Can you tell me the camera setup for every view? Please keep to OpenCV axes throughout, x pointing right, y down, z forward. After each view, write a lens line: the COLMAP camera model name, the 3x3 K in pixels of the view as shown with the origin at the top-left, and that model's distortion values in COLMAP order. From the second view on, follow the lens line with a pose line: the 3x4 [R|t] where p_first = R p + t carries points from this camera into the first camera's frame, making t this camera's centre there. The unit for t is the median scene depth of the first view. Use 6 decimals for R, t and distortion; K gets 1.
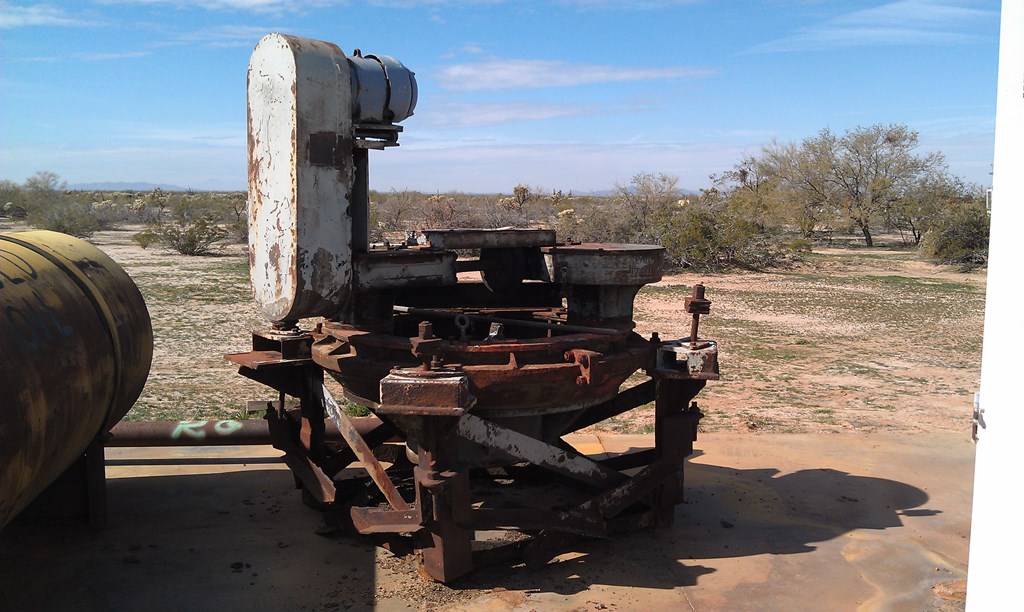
lens RADIAL K [[1044.0, 0, 512.0], [0, 1044.0, 306.0], [0, 0, 1]] dist [-0.005140, -0.009931]
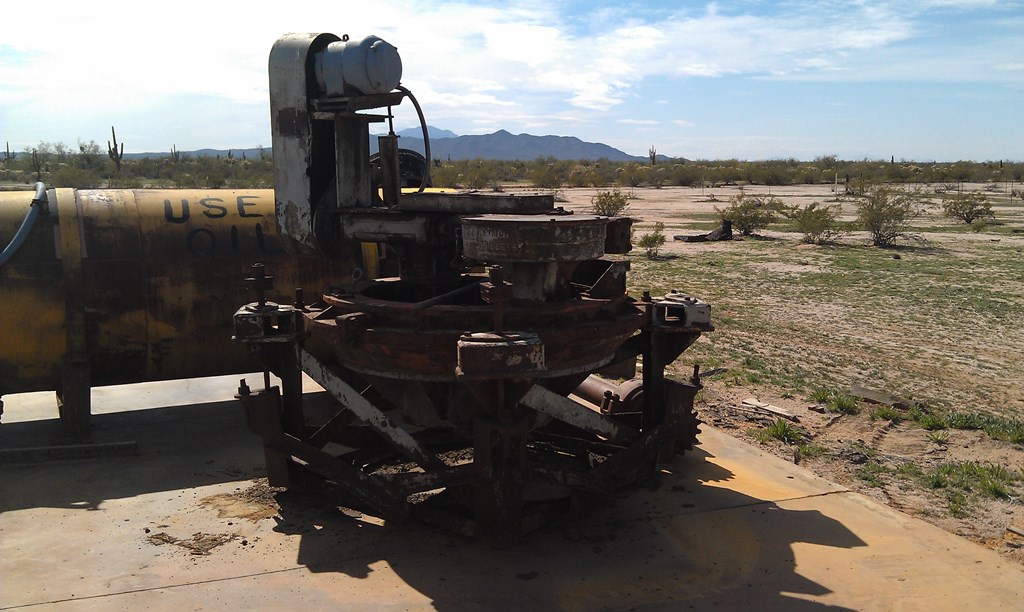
lens RADIAL K [[1044.0, 0, 512.0], [0, 1044.0, 306.0], [0, 0, 1]] dist [-0.005140, -0.009931]
pose [[0.297081, 0.124344, -0.946721, 1.046037], [-0.103915, 0.989806, 0.097394, -0.076549], [0.949181, 0.069444, 0.306974, 0.831500]]
